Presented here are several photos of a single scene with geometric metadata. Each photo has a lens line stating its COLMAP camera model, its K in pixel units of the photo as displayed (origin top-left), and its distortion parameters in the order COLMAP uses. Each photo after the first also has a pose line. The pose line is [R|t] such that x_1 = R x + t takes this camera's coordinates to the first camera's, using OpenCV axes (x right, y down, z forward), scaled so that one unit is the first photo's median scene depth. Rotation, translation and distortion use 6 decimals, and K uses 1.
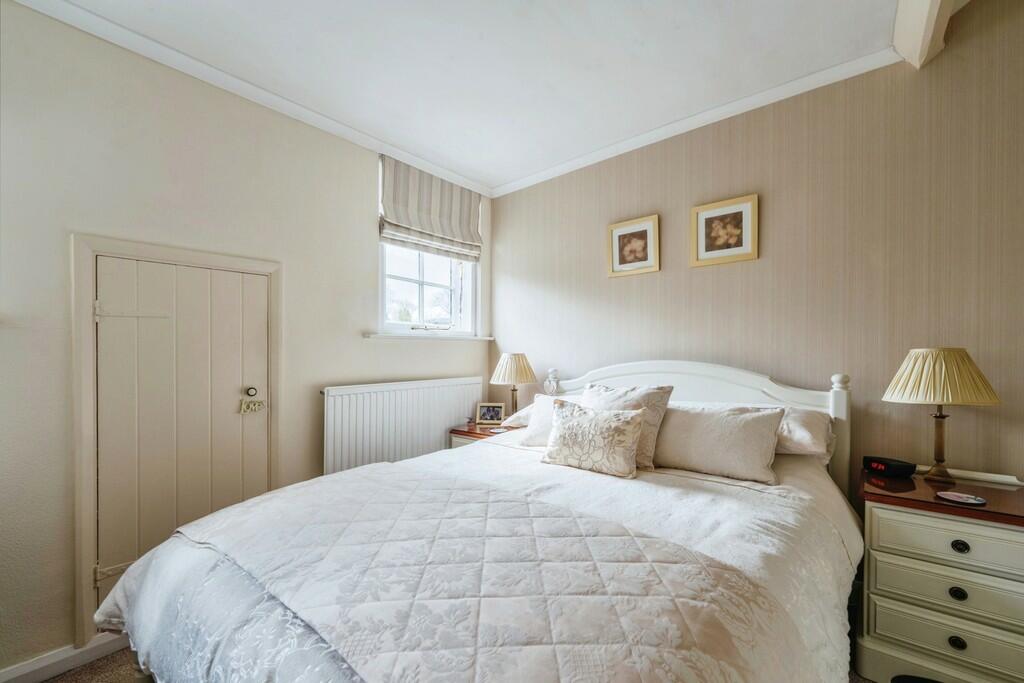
lens RADIAL K [[415.3, 0, 510.8], [0, 415.3, 349.2], [0, 0, 1]] dist [0.000872, 0.000066]
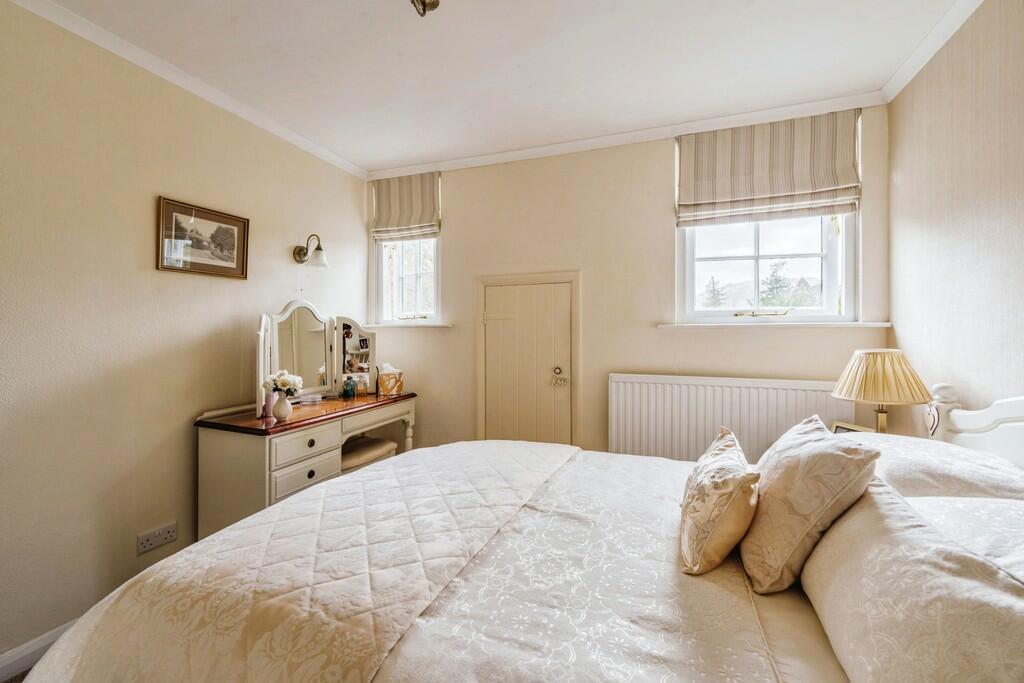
lens RADIAL K [[420.9, 0, 511.4], [0, 420.9, 317.5], [0, 0, 1]] dist [0.000300, -0.000045]
pose [[0.323500, -0.018818, -0.946041, 0.501111], [0.005302, 0.999823, -0.018074, -0.037523], [0.946213, 0.000831, 0.323542, 0.338946]]
